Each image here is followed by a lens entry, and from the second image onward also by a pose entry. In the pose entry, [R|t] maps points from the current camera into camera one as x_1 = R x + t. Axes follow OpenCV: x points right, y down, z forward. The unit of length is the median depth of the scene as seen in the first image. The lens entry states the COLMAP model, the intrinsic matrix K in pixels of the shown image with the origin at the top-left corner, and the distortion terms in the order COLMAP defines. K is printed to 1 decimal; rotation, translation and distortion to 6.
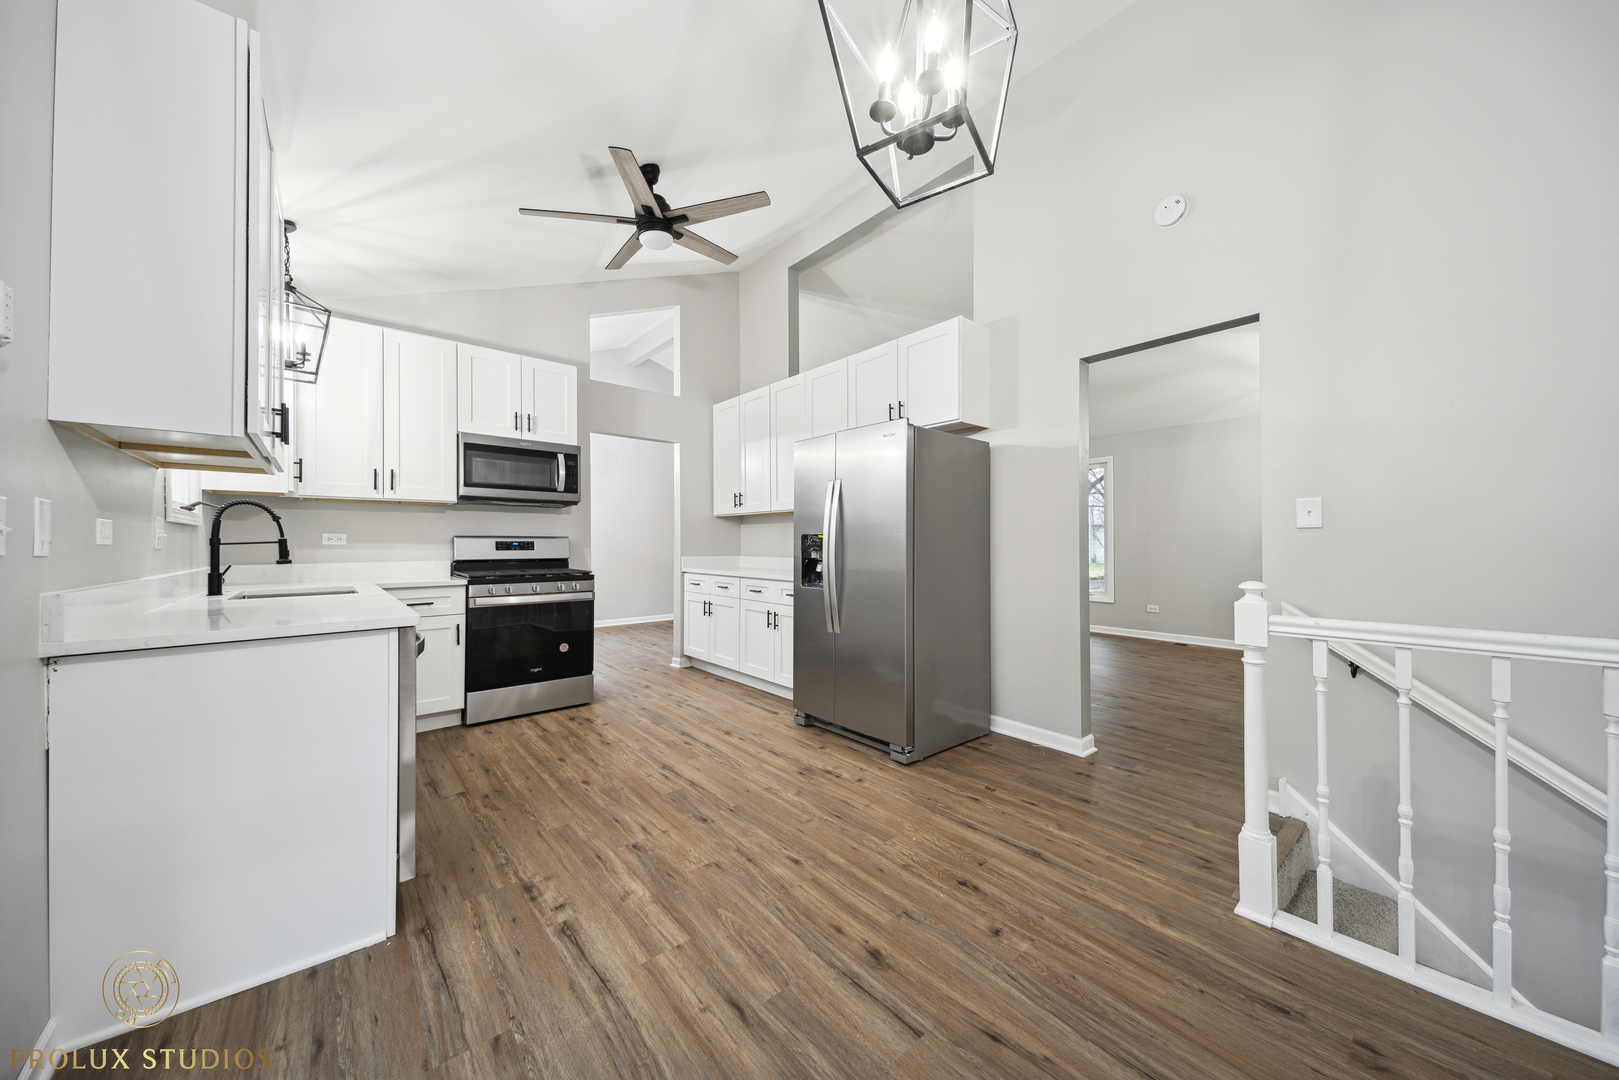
lens RADIAL K [[563.3, 0, 802.9], [0, 563.3, 540.9], [0, 0, 1]] dist [0.011476, -0.000208]
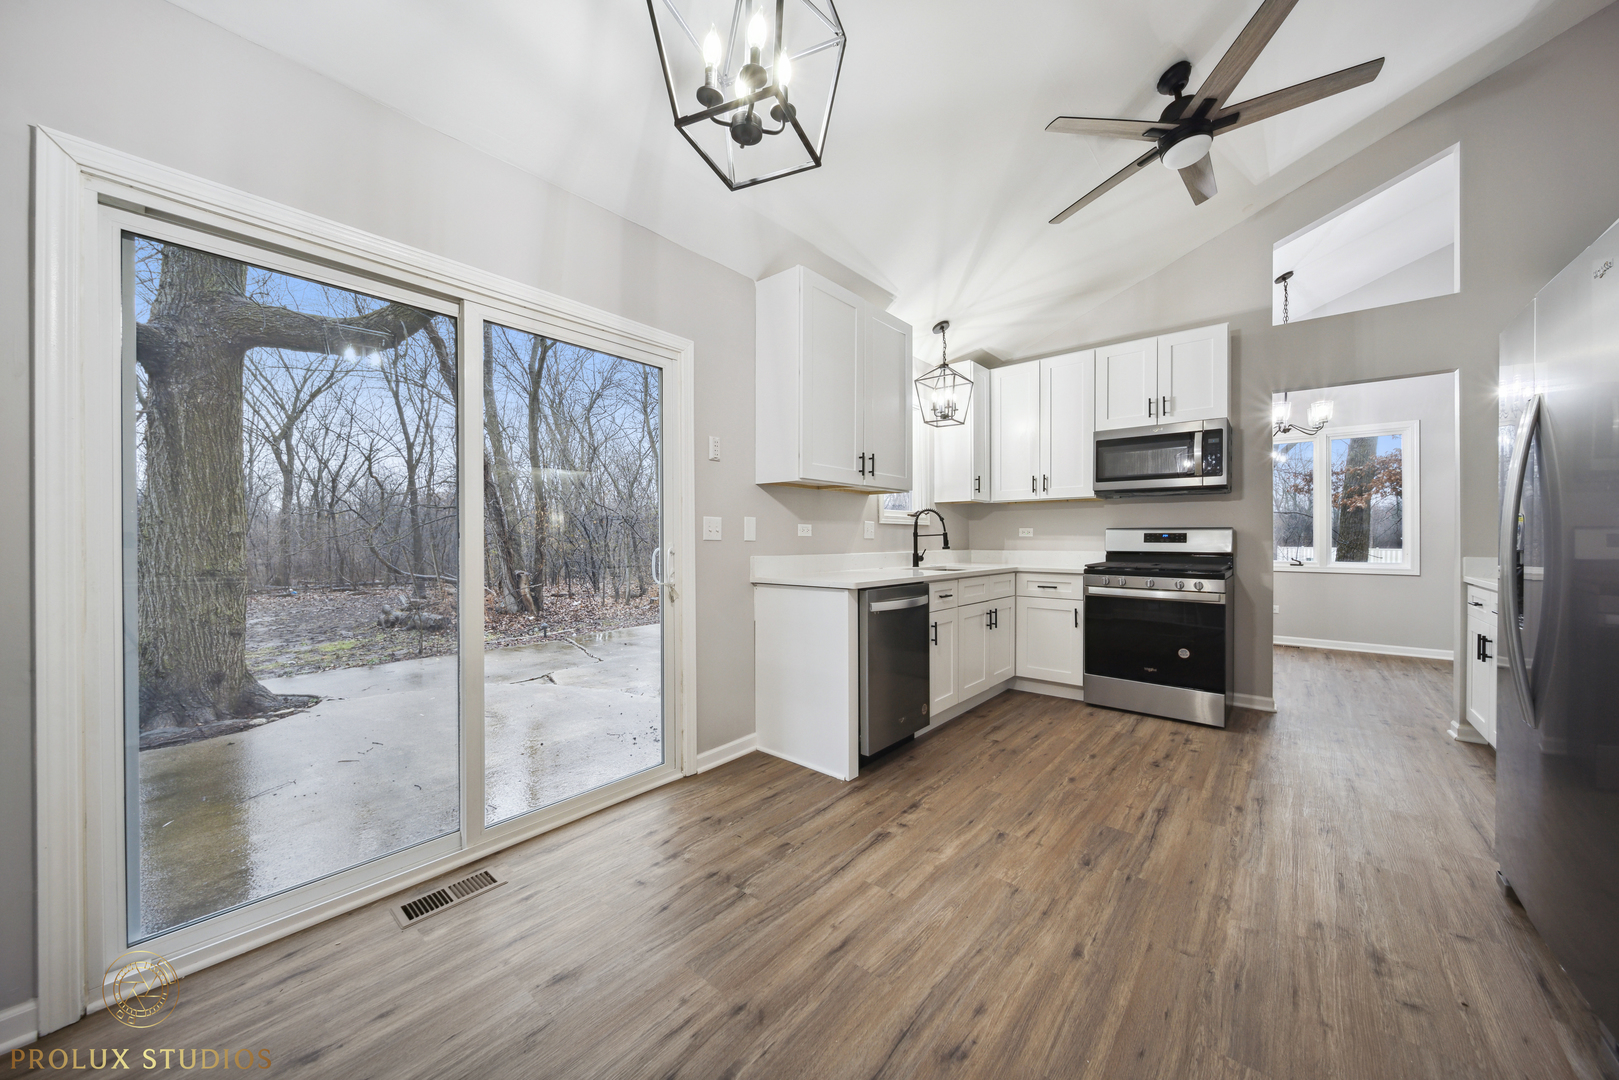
lens RADIAL K [[563.3, 0, 802.4], [0, 563.3, 538.5], [0, 0, 1]] dist [0.011476, -0.000208]
pose [[0.164104, 0.004820, -0.986431, 0.479012], [0.005743, 0.999966, 0.005842, 0.000999], [0.986426, -0.006624, 0.164071, 0.361710]]
